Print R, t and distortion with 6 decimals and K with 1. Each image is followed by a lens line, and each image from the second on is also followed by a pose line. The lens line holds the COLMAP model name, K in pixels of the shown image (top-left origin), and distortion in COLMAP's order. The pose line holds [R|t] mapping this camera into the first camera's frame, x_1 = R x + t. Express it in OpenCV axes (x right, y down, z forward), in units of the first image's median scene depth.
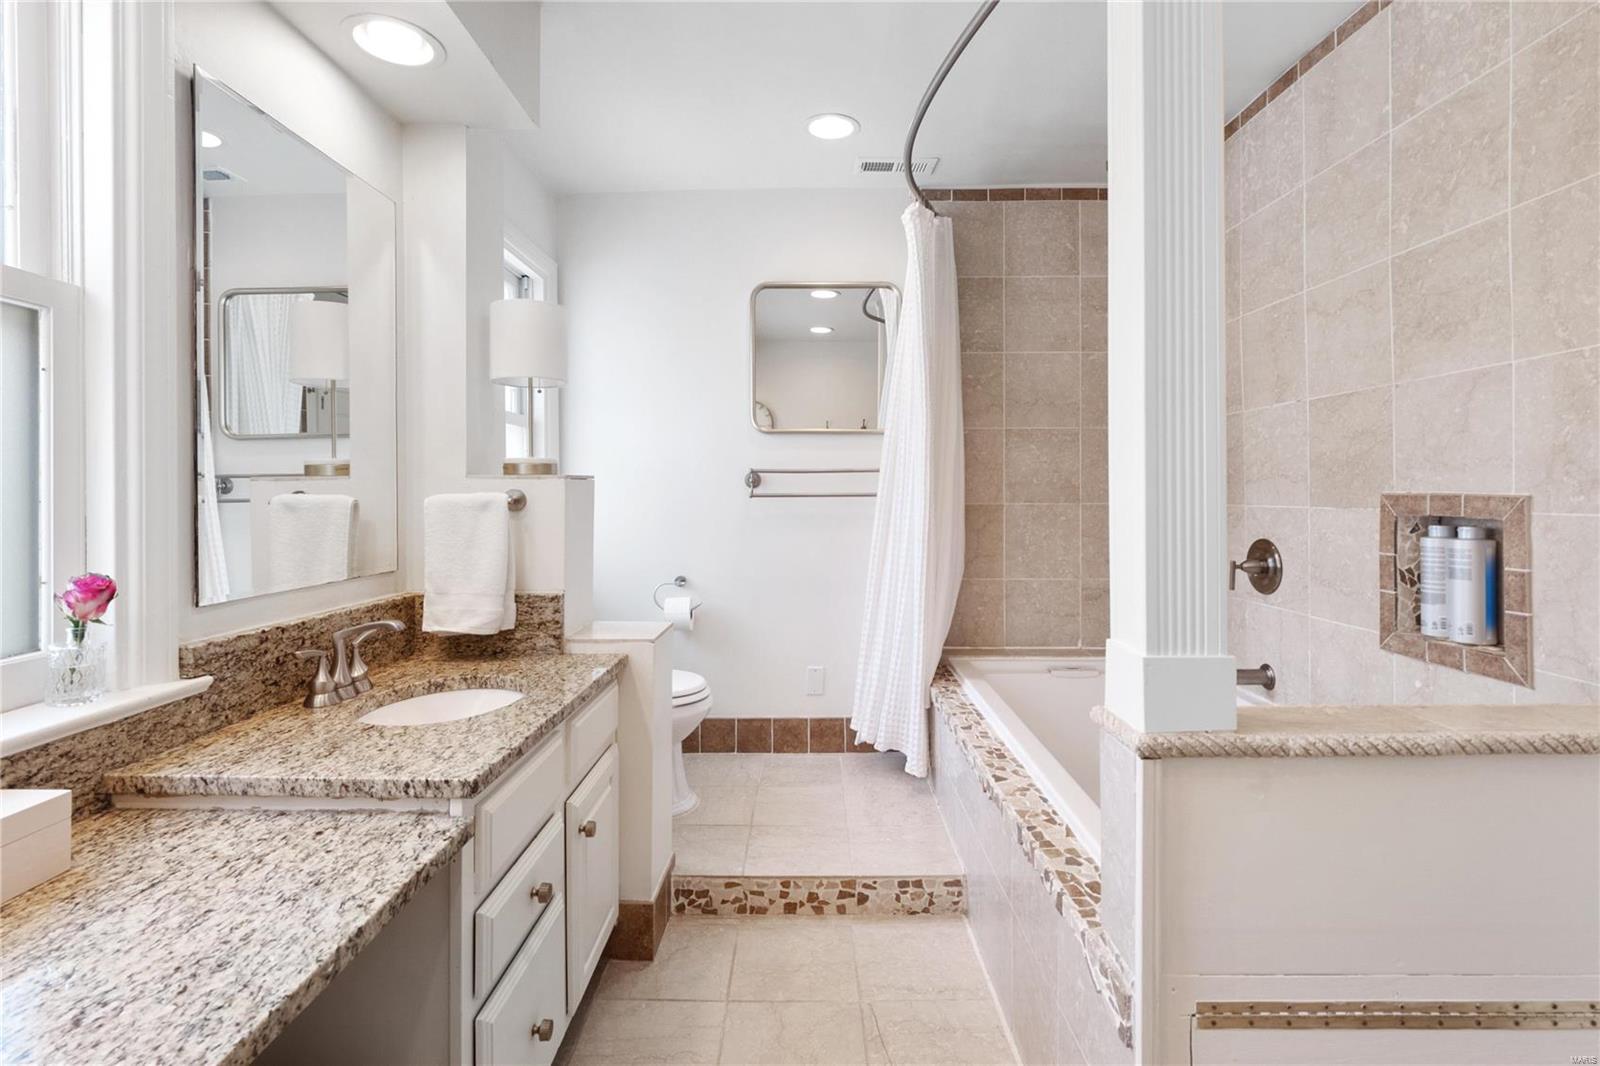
lens RADIAL K [[755.3, 0, 801.2], [0, 755.3, 505.3], [0, 0, 1]] dist [-0.013844, -0.000507]
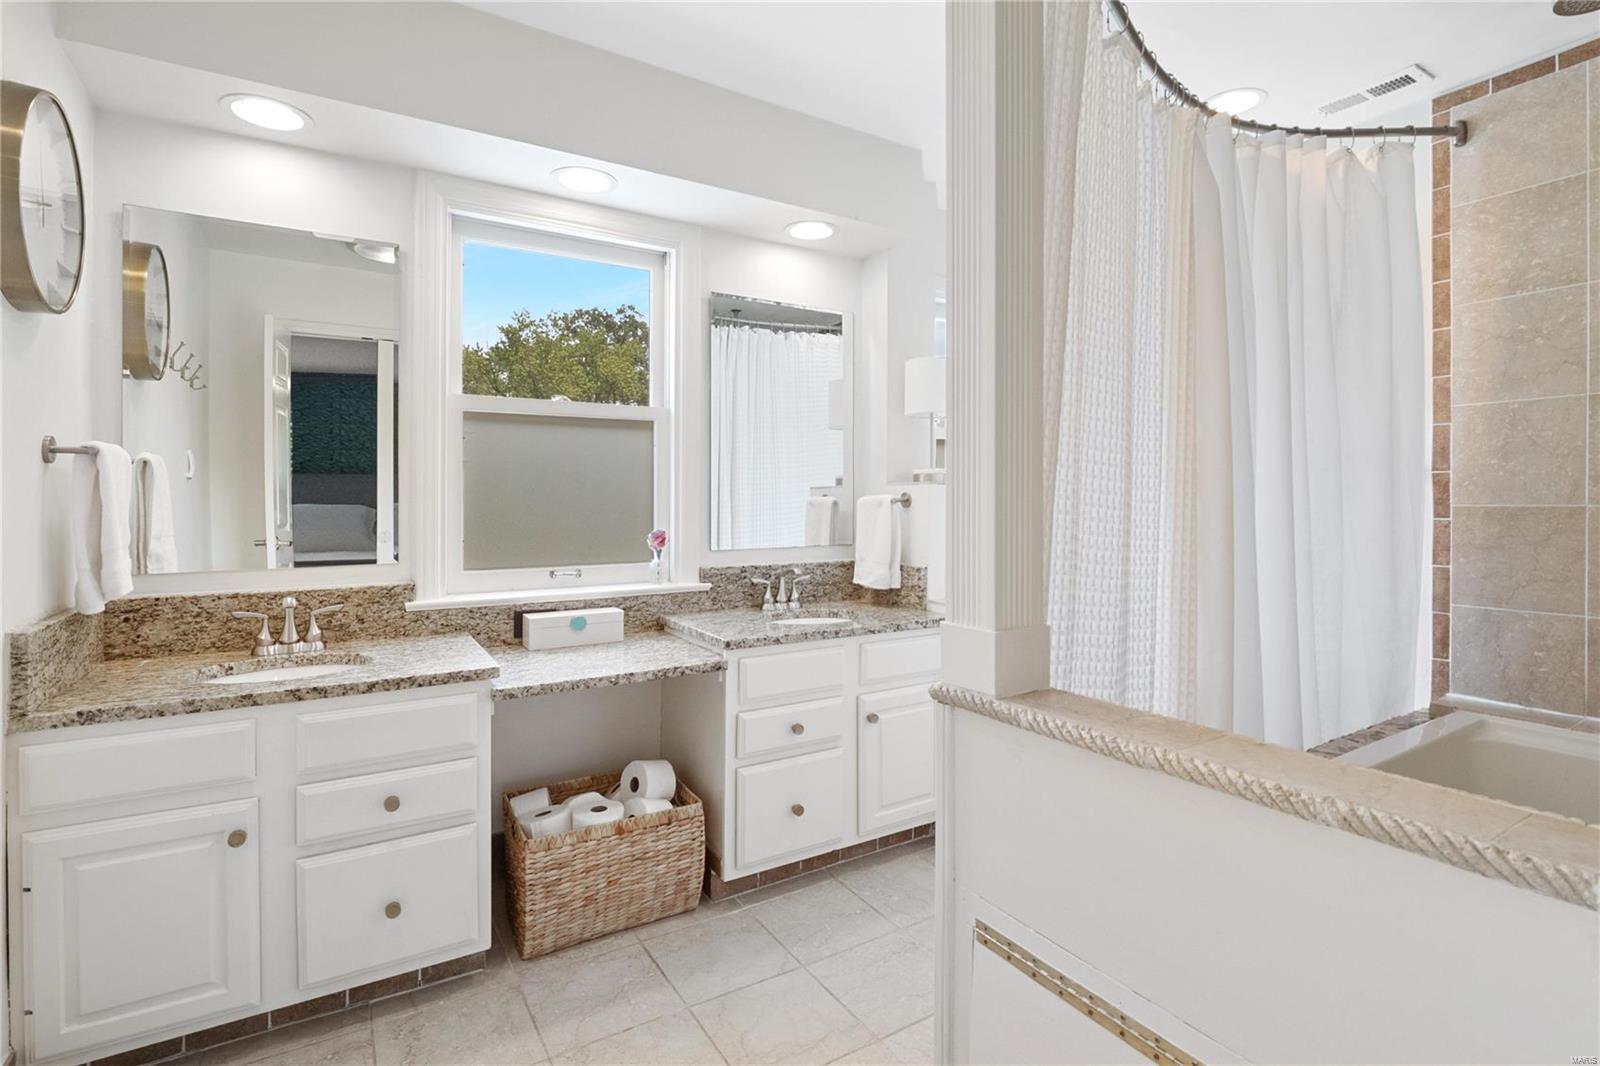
lens RADIAL K [[755.3, 0, 798.6], [0, 755.3, 518.6], [0, 0, 1]] dist [-0.013844, -0.000507]
pose [[0.528170, 0.019712, -0.848910, 0.807361], [-0.010960, 0.999805, 0.016397, 0.009569], [0.849068, 0.000644, 0.528283, 0.076632]]
